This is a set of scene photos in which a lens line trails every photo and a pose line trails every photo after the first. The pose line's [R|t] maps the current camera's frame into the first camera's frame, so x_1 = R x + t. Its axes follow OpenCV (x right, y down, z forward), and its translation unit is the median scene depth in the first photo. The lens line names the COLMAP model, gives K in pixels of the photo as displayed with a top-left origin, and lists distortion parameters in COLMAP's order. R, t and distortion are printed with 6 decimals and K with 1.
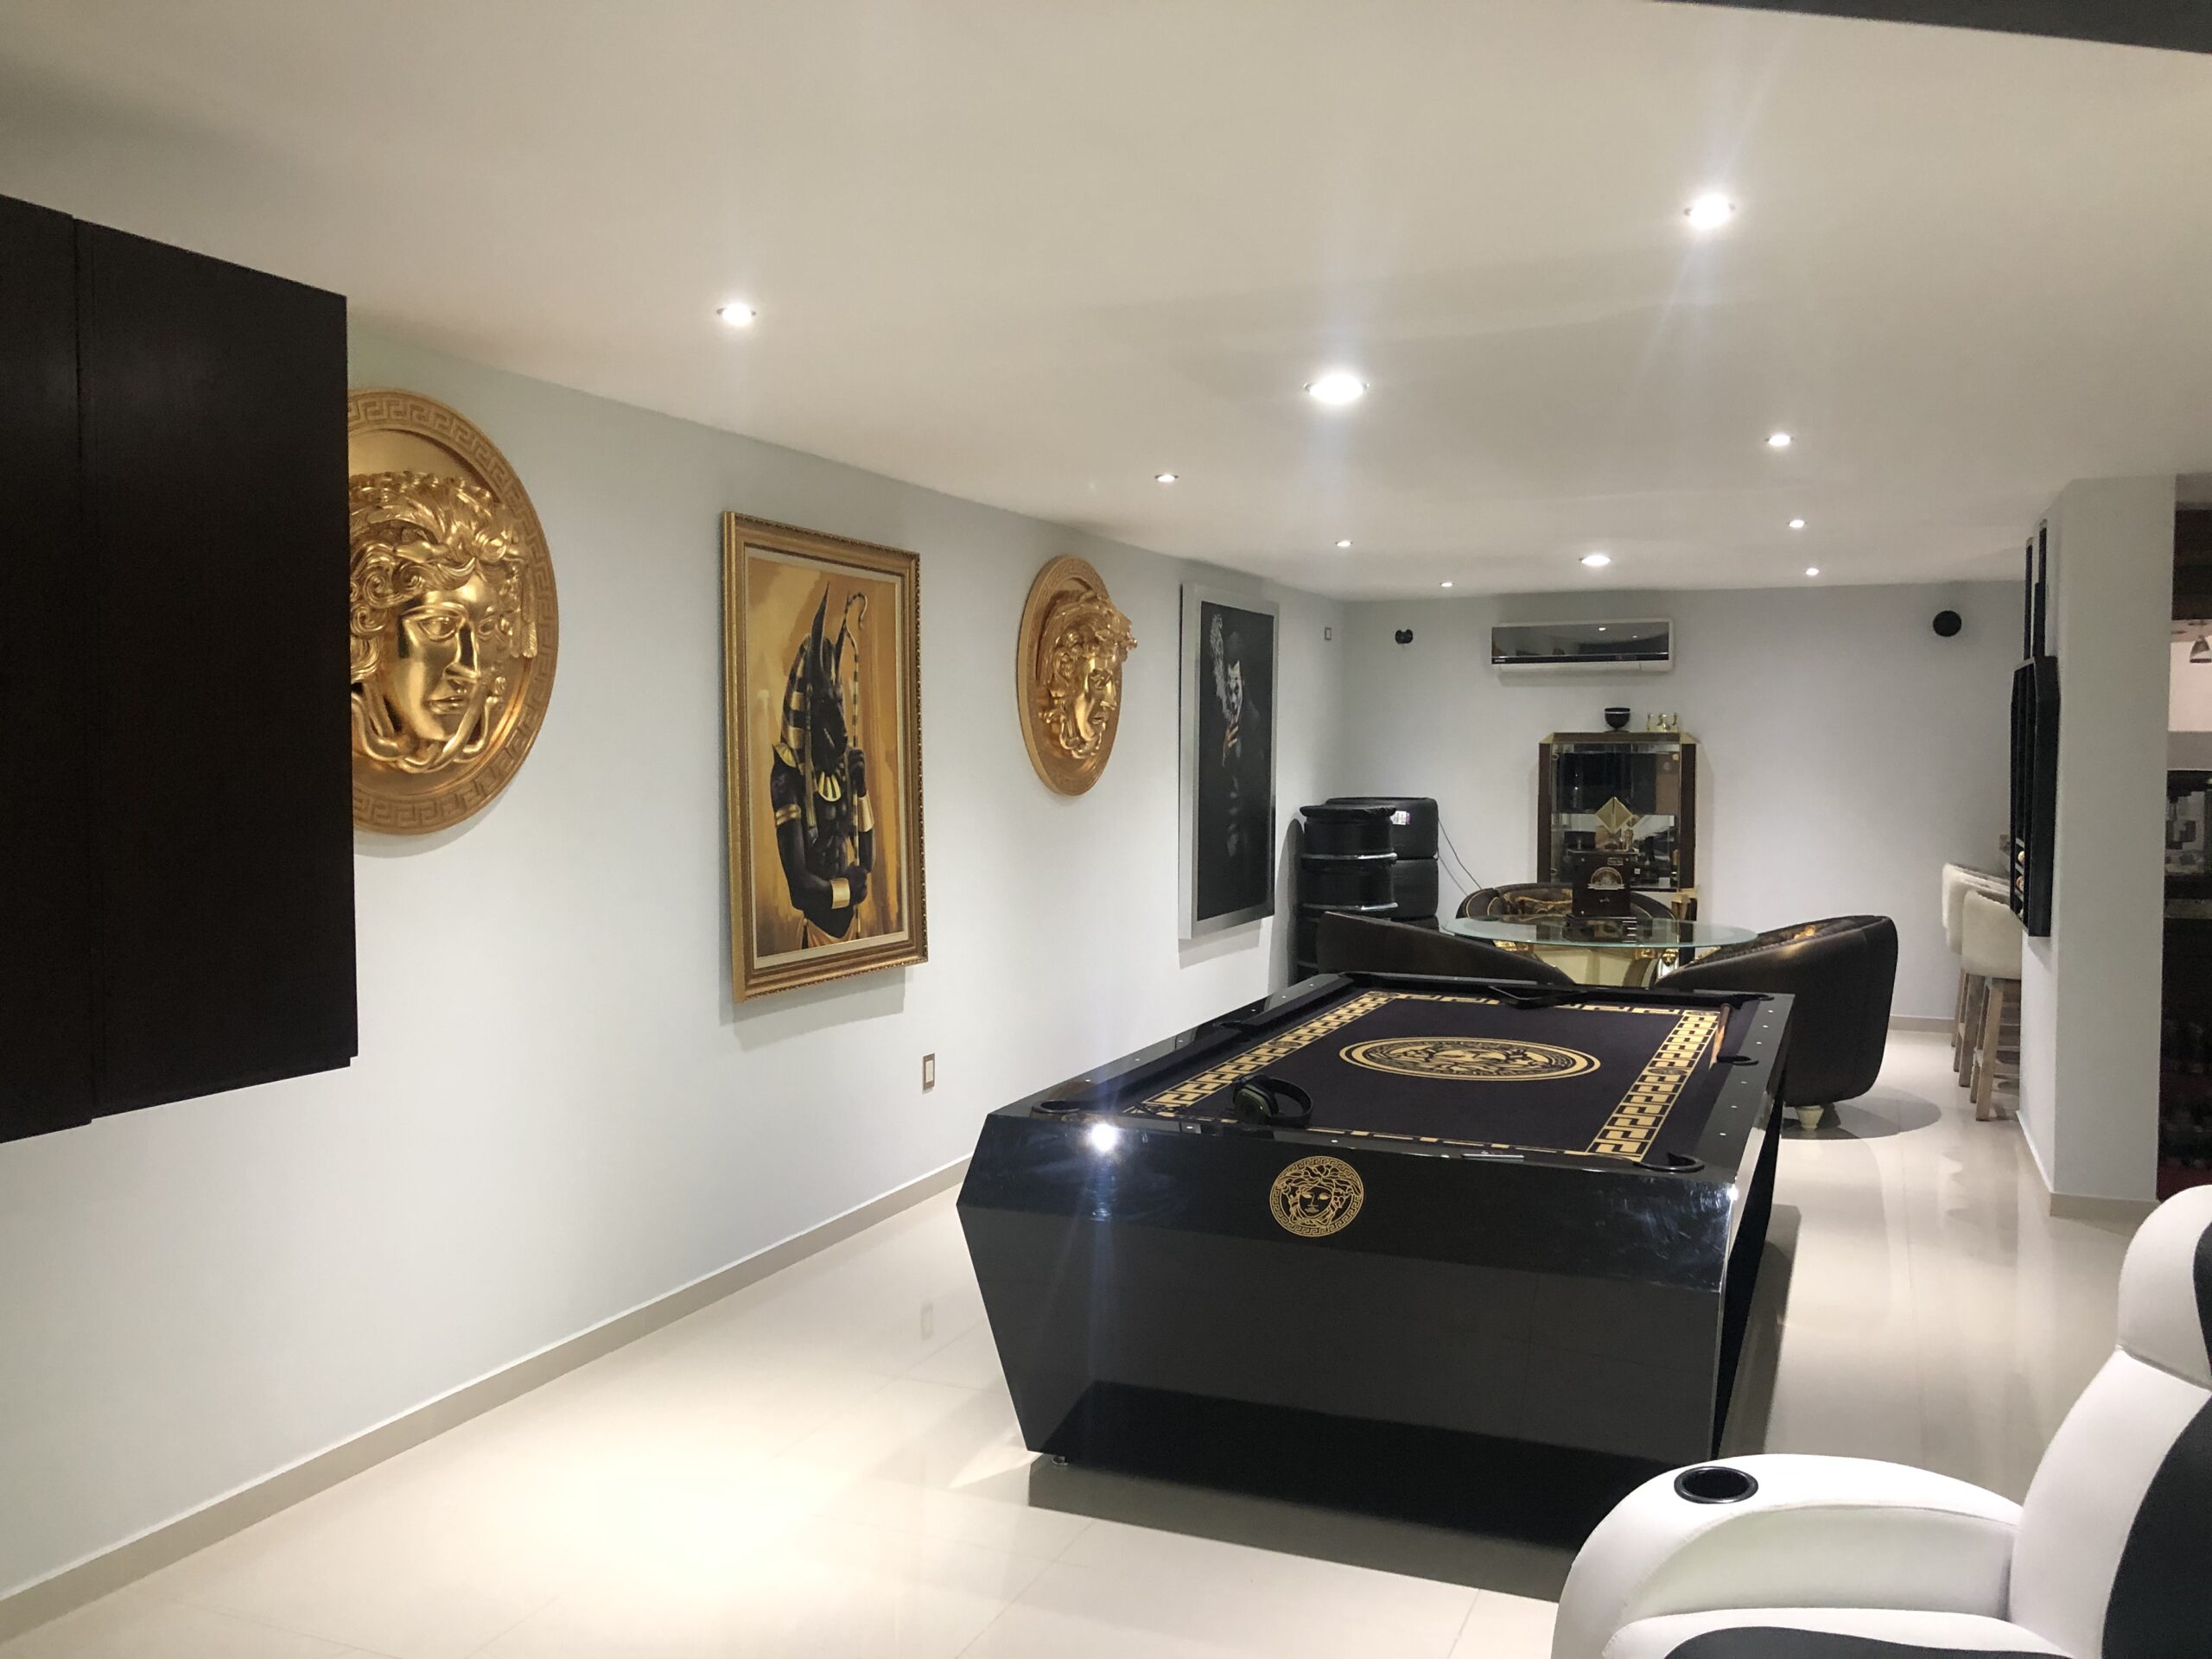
lens RADIAL K [[1788.3, 0, 1099.6], [0, 1788.3, 830.3], [0, 0, 1]] dist [0.016516, 0.000045]
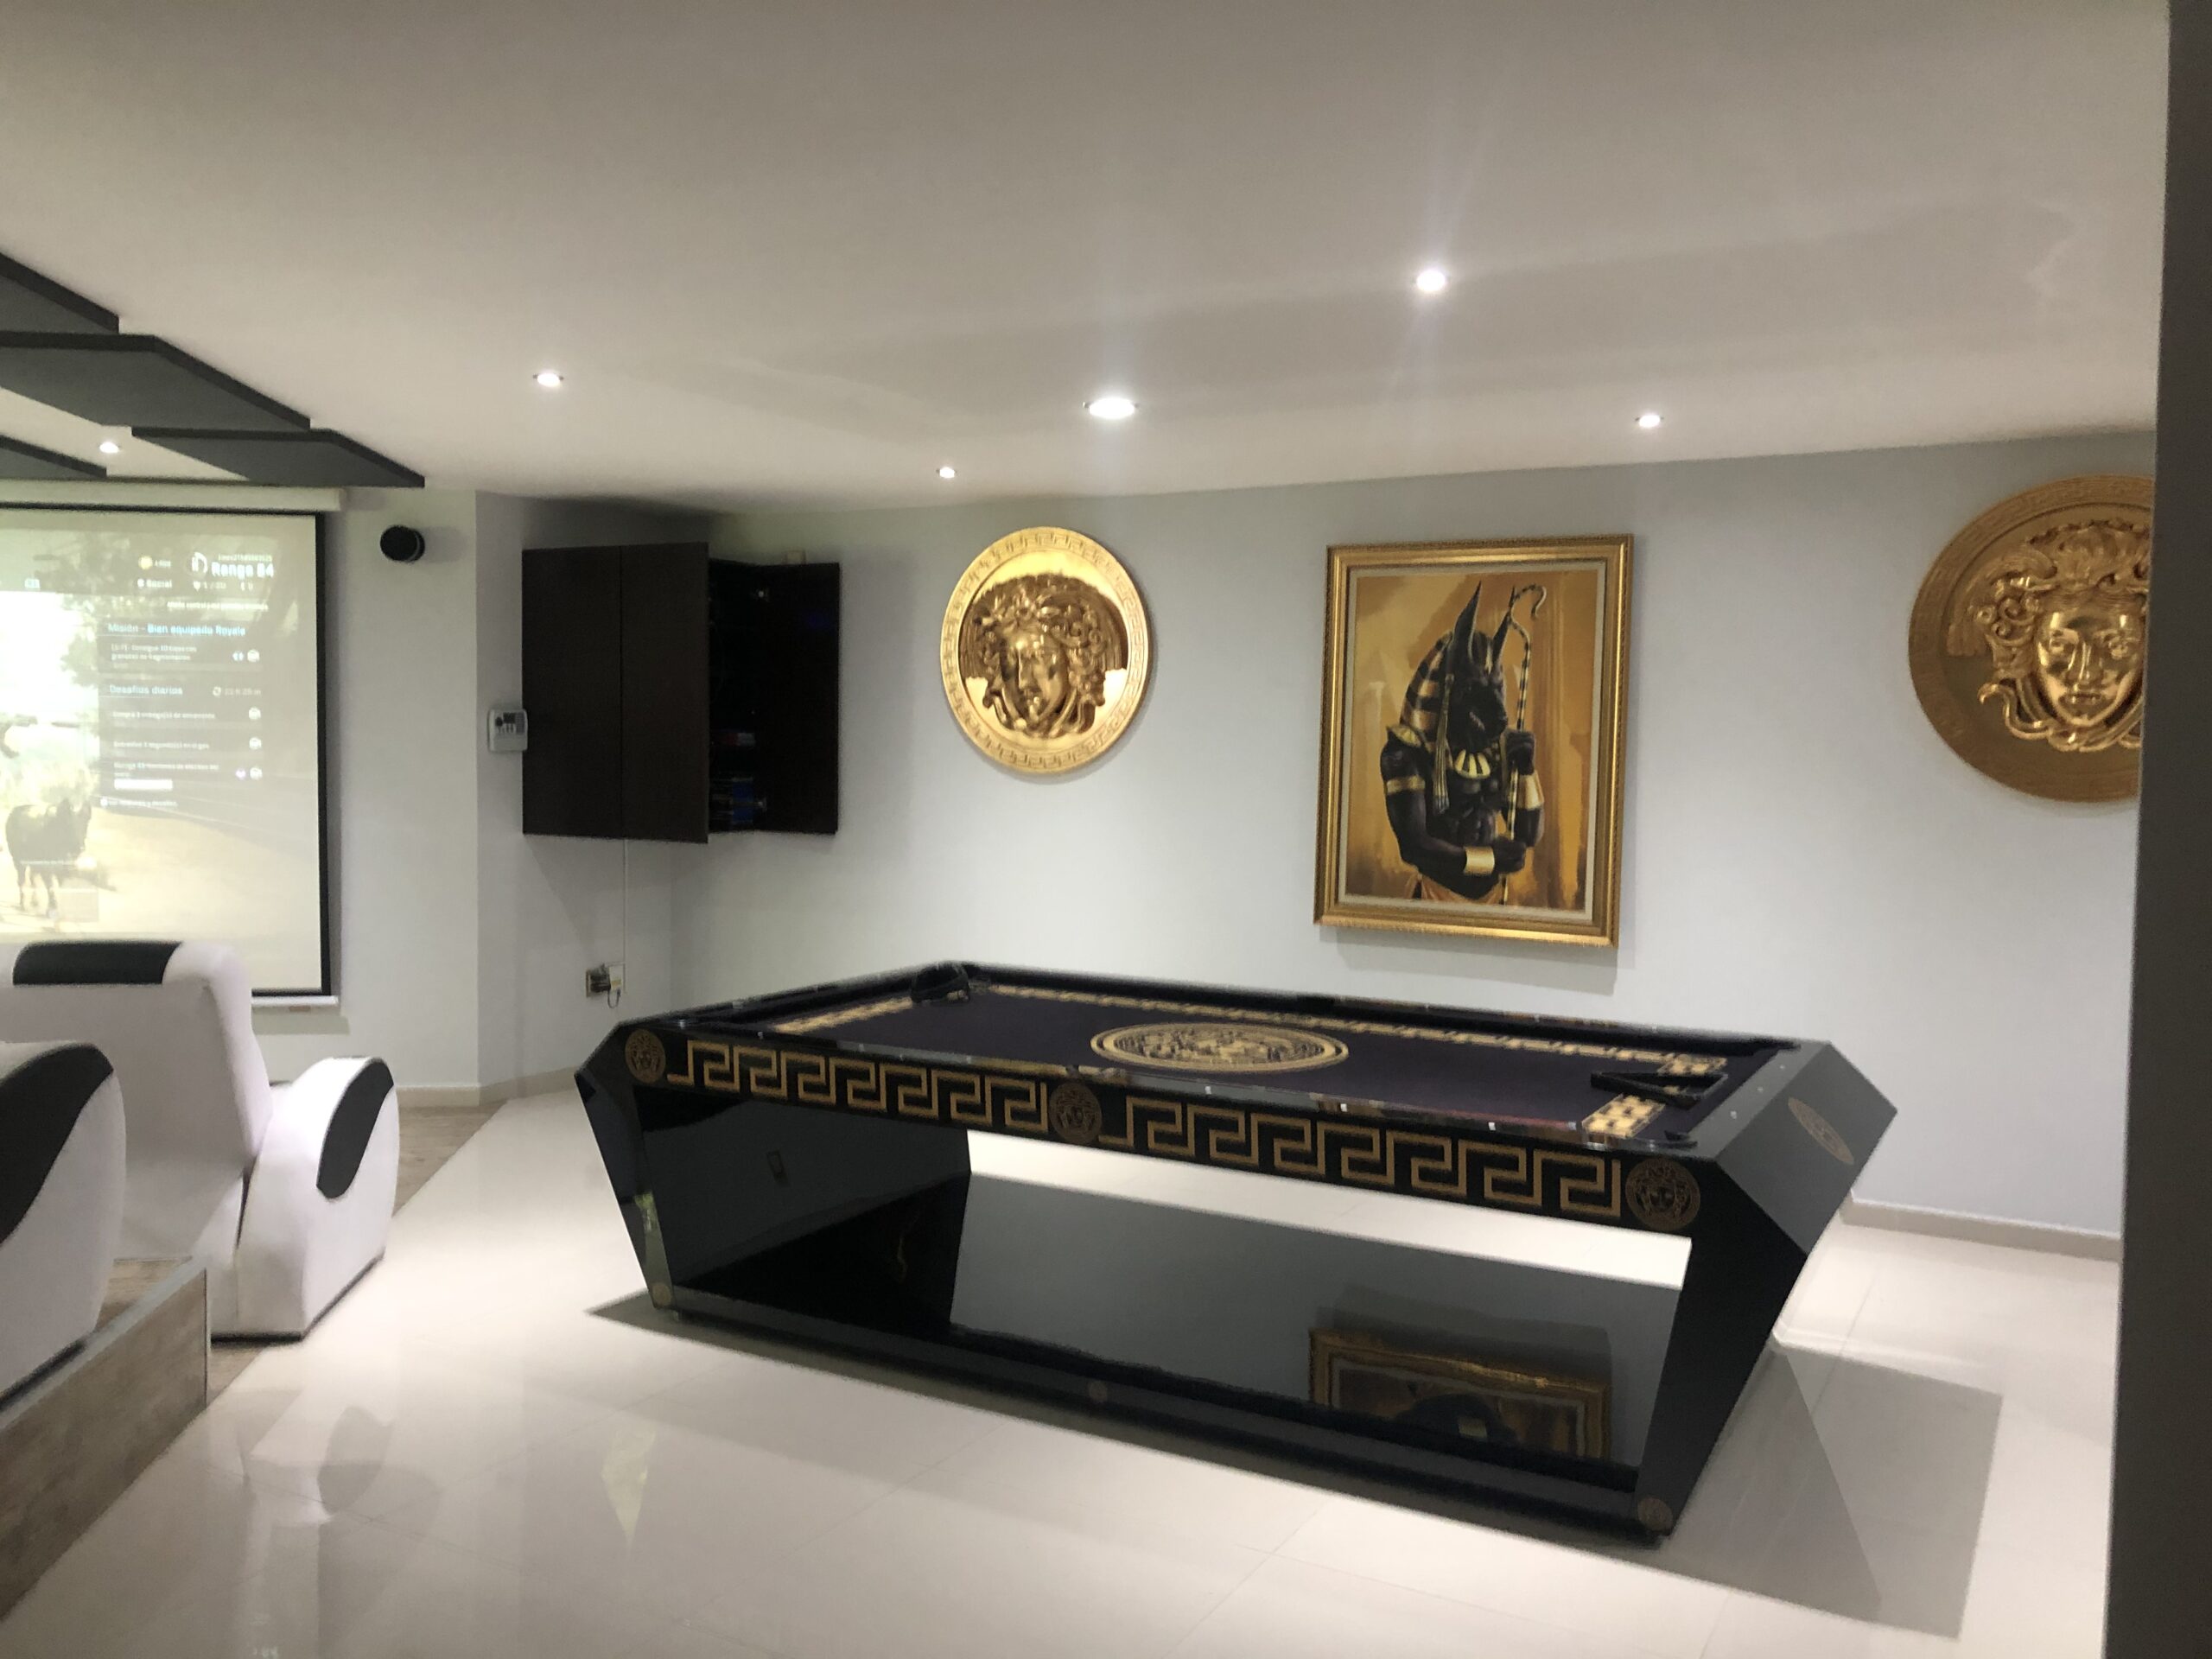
lens RADIAL K [[1788.3, 0, 1105.9], [0, 1788.3, 831.8], [0, 0, 1]] dist [0.016516, 0.000045]
pose [[-0.113651, 0.068483, -0.991158, 0.976324], [-0.051295, 0.995887, 0.074692, -0.053410], [0.992196, 0.059330, -0.109670, 0.882614]]
